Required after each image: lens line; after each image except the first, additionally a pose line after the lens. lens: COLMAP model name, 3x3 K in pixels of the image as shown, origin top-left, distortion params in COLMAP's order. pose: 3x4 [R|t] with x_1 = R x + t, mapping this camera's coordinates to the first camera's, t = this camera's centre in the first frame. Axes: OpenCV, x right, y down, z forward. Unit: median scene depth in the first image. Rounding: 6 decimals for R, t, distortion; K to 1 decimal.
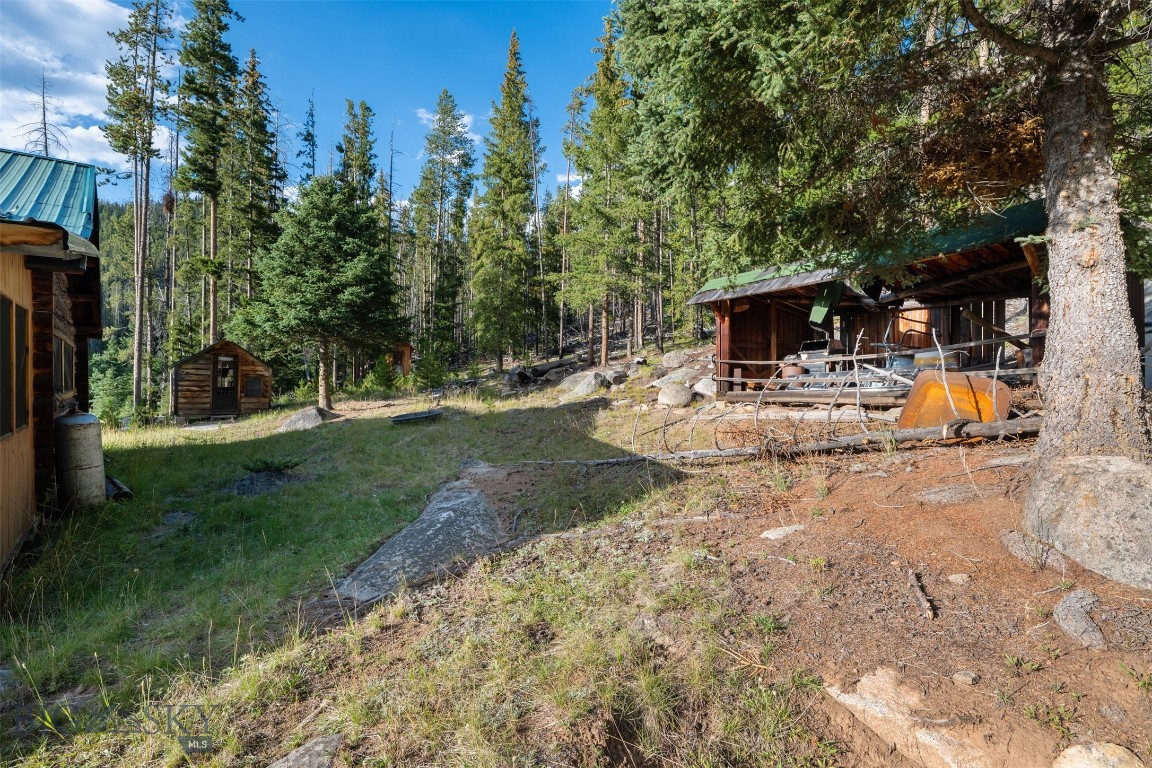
lens RADIAL K [[520.9, 0, 583.0], [0, 520.9, 379.0], [0, 0, 1]] dist [-0.002725, -0.000247]
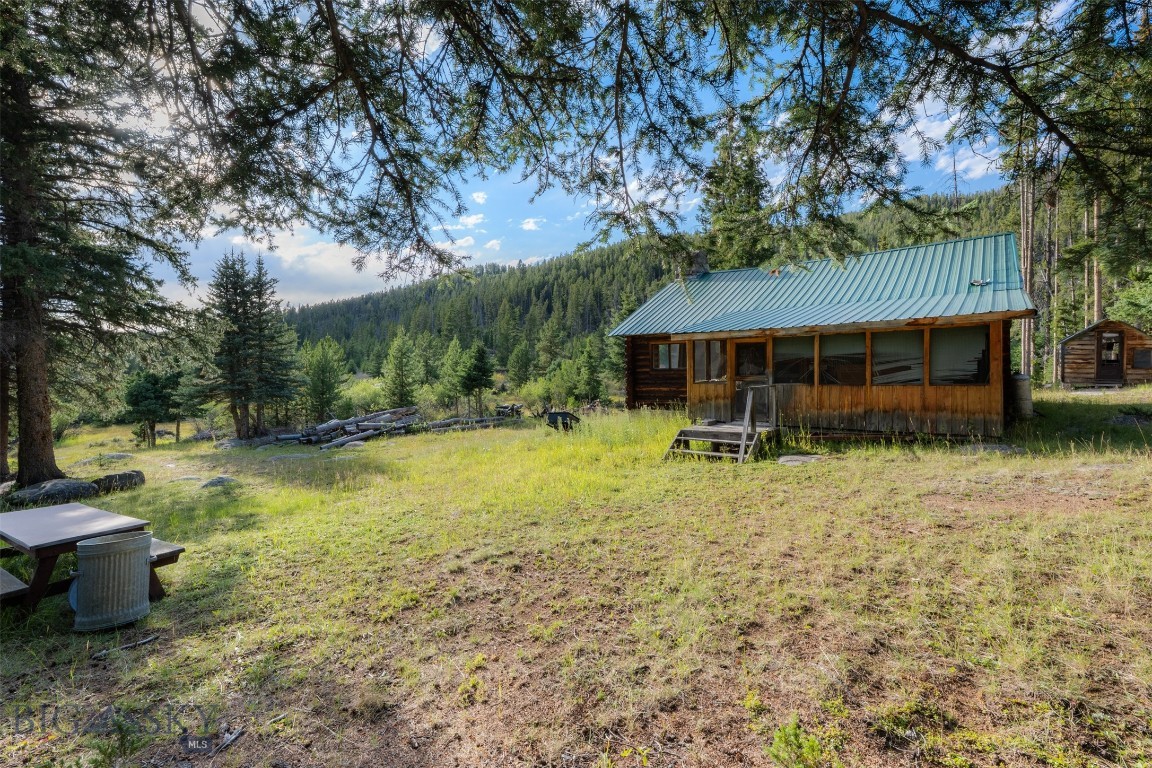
lens RADIAL K [[497.9, 0, 582.9], [0, 497.9, 366.3], [0, 0, 1]] dist [-0.000604, -0.000070]
pose [[0.148548, 0.010314, -0.988851, 0.210488], [0.020340, 0.999702, 0.013482, -0.008159], [0.988696, -0.022116, 0.148294, -0.292323]]
